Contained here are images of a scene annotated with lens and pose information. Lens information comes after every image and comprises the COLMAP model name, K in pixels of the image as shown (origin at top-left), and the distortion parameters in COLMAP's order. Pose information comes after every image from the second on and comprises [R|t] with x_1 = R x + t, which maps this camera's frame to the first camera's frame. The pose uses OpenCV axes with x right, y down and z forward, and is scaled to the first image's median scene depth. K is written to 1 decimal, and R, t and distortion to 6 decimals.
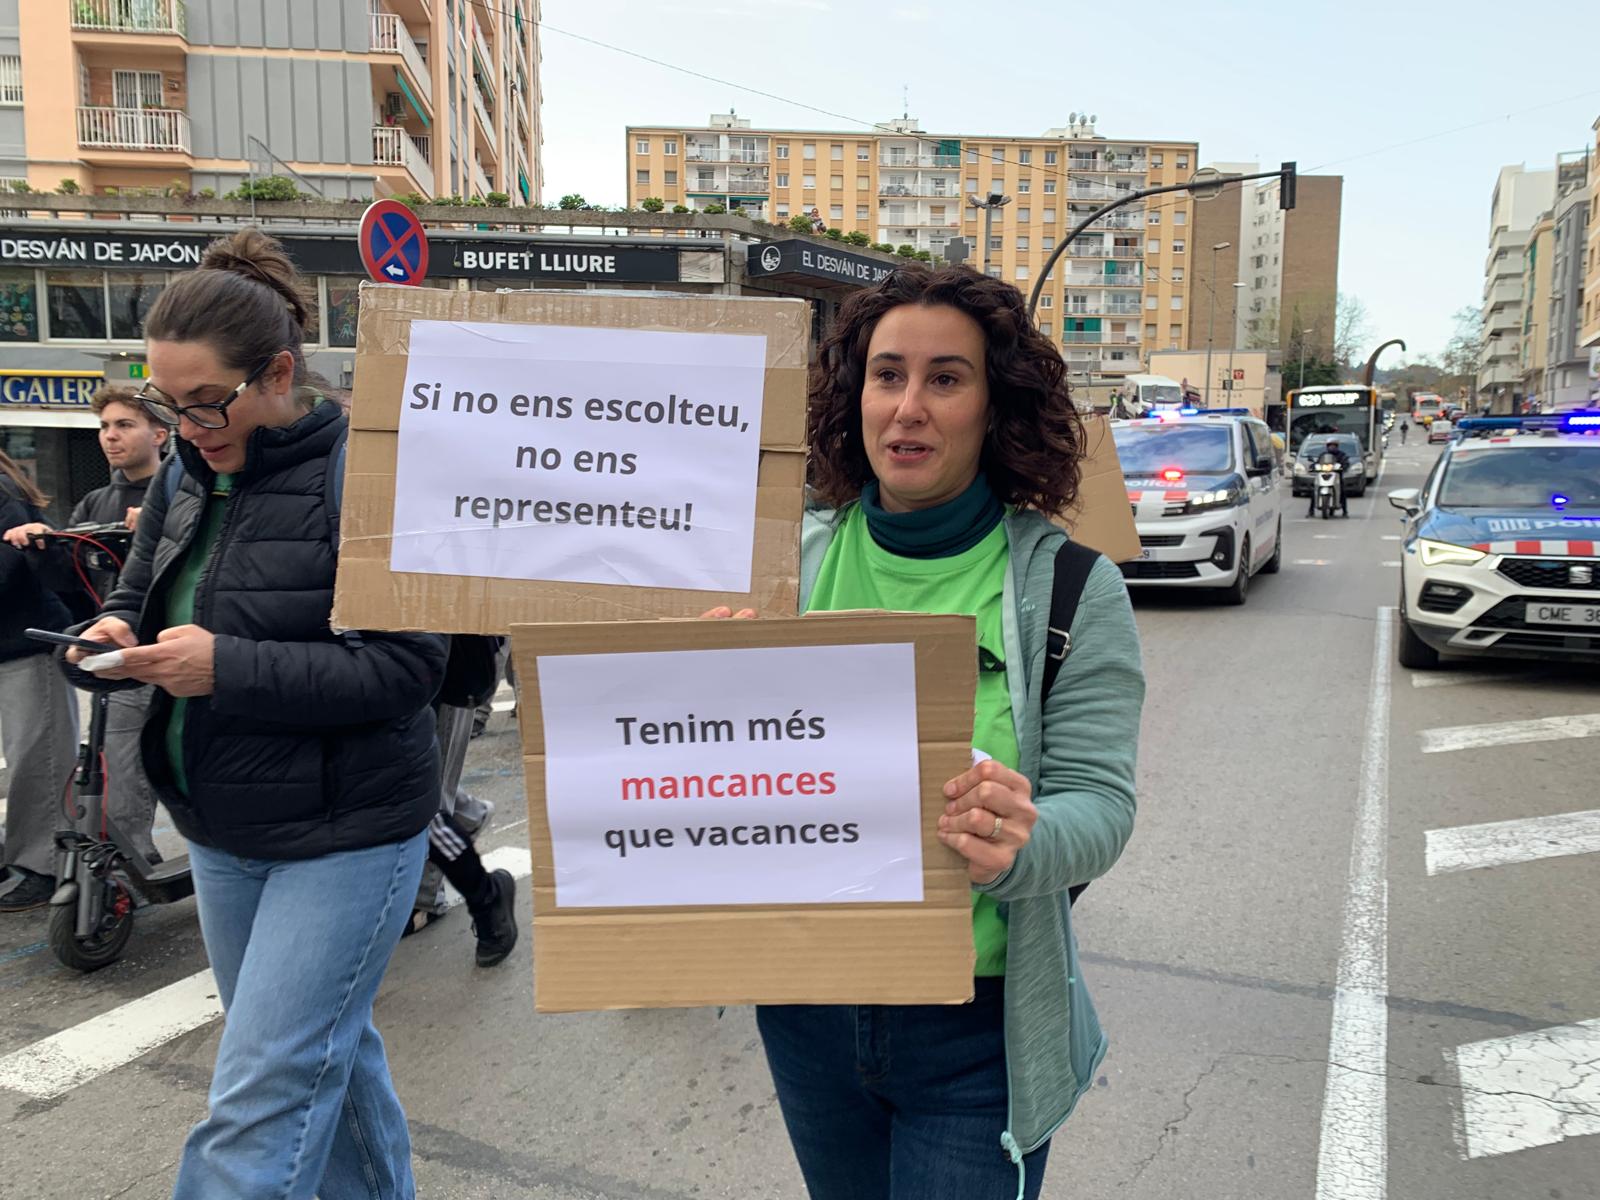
lens RADIAL K [[1223.0, 0, 810.5], [0, 1223.0, 600.9], [0, 0, 1]] dist [0.010168, -0.006472]
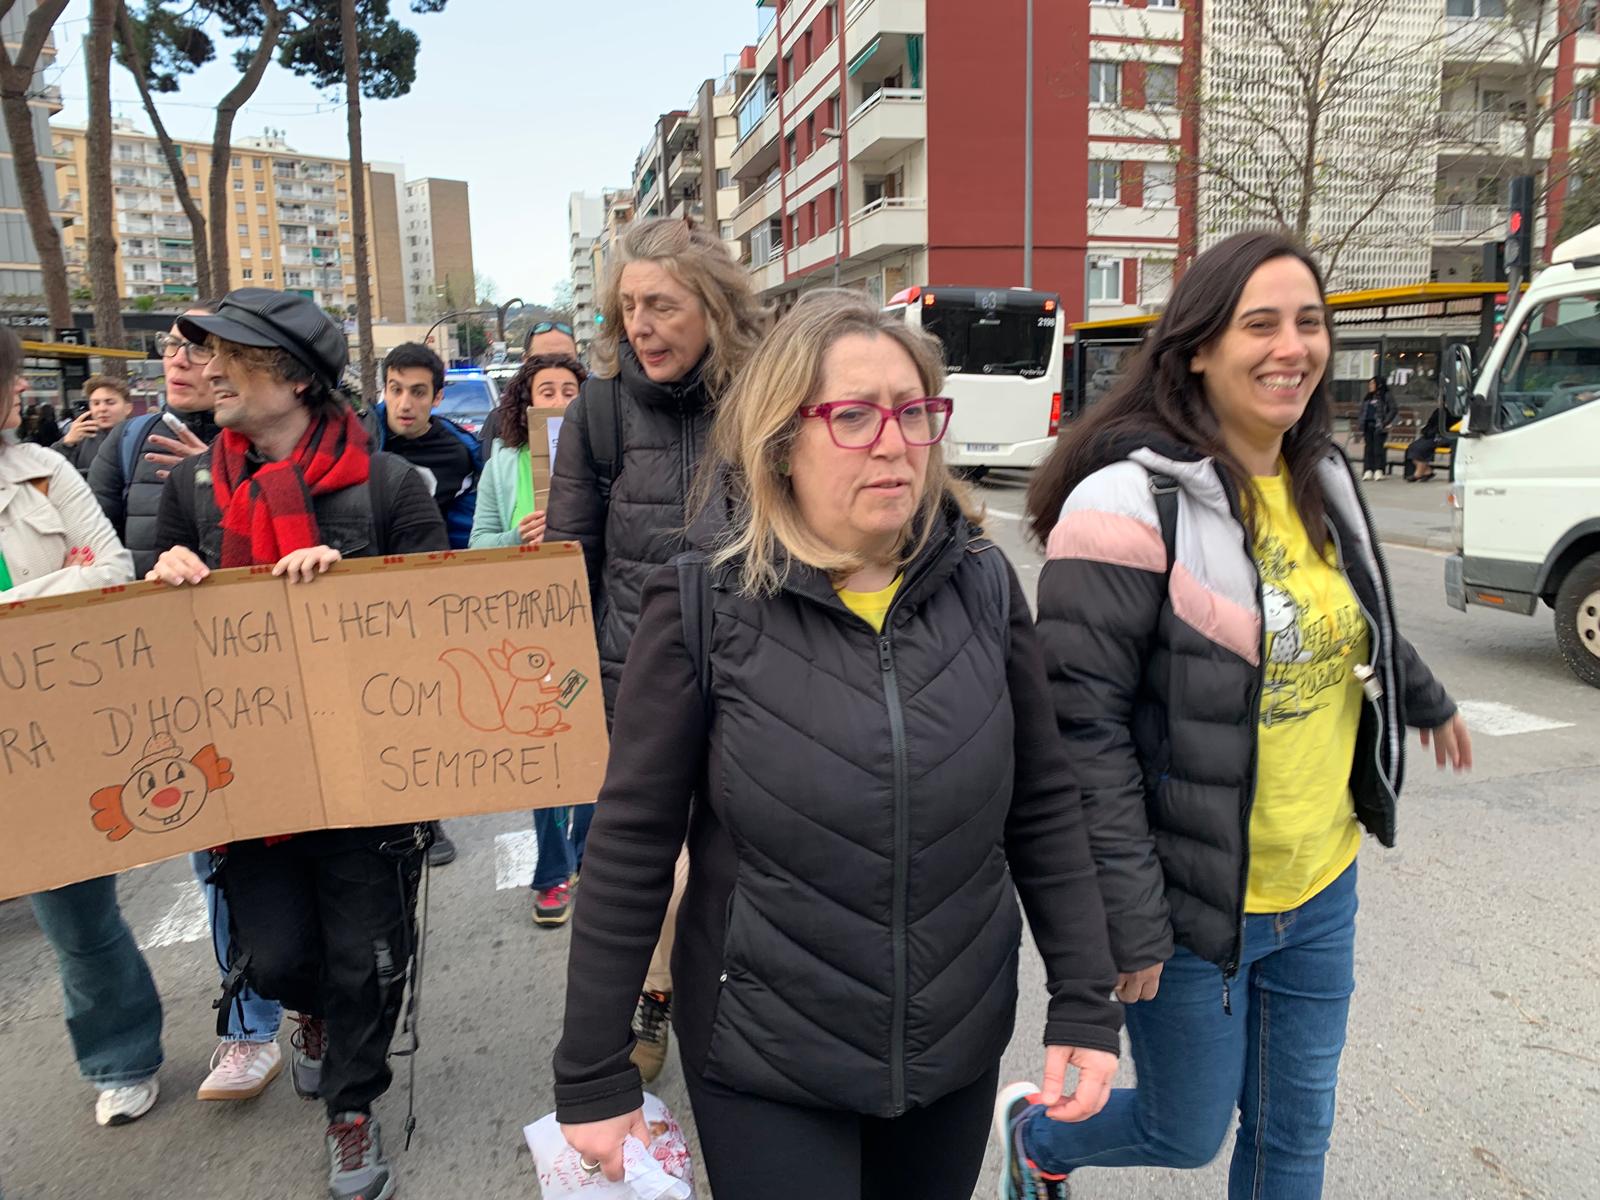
lens RADIAL K [[1223.0, 0, 799.0], [0, 1223.0, 595.7], [0, 0, 1]] dist [0.010168, -0.006472]
pose [[0.786701, -0.128371, 0.603840, -0.194273], [0.097938, 0.991706, 0.083230, 0.038881], [-0.609516, -0.006338, 0.792748, -0.379123]]
